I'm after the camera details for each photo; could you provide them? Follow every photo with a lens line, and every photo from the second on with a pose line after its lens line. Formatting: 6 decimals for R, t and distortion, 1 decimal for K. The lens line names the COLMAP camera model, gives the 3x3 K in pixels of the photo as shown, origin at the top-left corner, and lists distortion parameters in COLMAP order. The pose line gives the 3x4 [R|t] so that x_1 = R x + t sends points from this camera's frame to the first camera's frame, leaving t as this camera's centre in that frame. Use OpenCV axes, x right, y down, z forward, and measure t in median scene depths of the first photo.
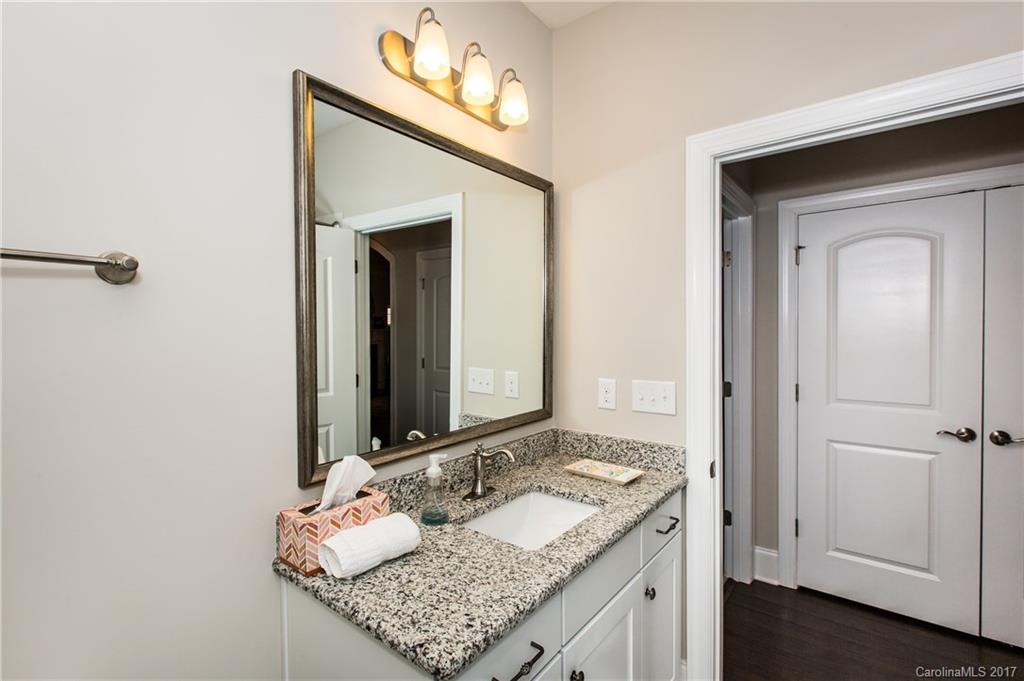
lens RADIAL K [[453.9, 0, 510.1], [0, 453.9, 334.9], [0, 0, 1]] dist [0.000010, -0.000246]
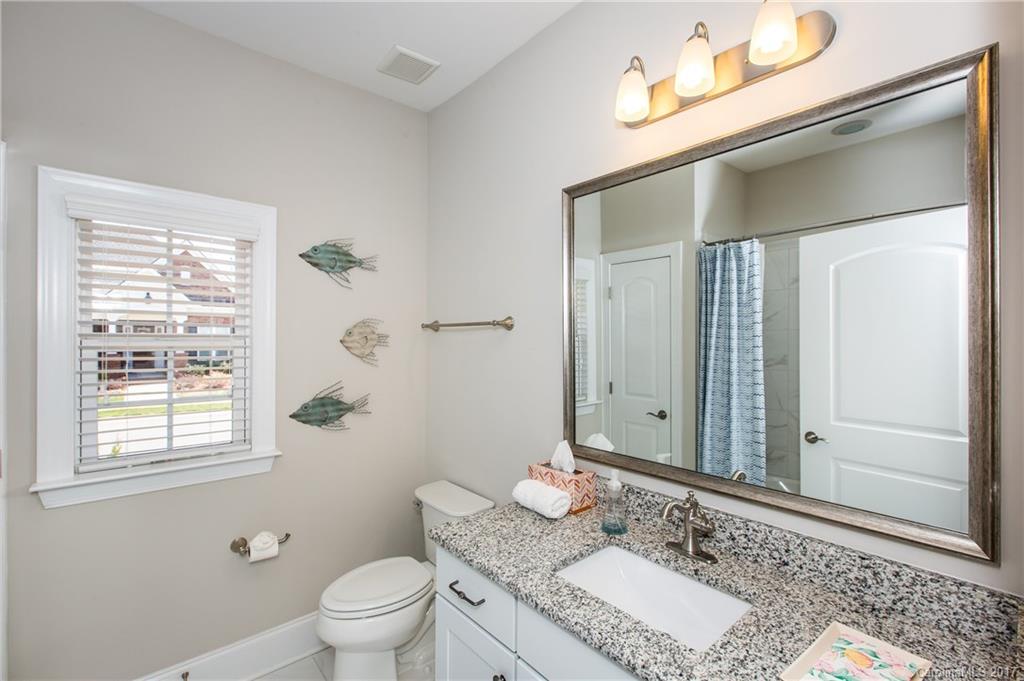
lens RADIAL K [[453.9, 0, 510.1], [0, 453.9, 334.9], [0, 0, 1]] dist [0.000010, -0.000246]
pose [[-0.190679, -0.004535, -0.981642, 0.908445], [-0.011002, 0.999936, -0.002482, -0.052266], [0.981591, 0.010327, -0.190717, 0.911189]]
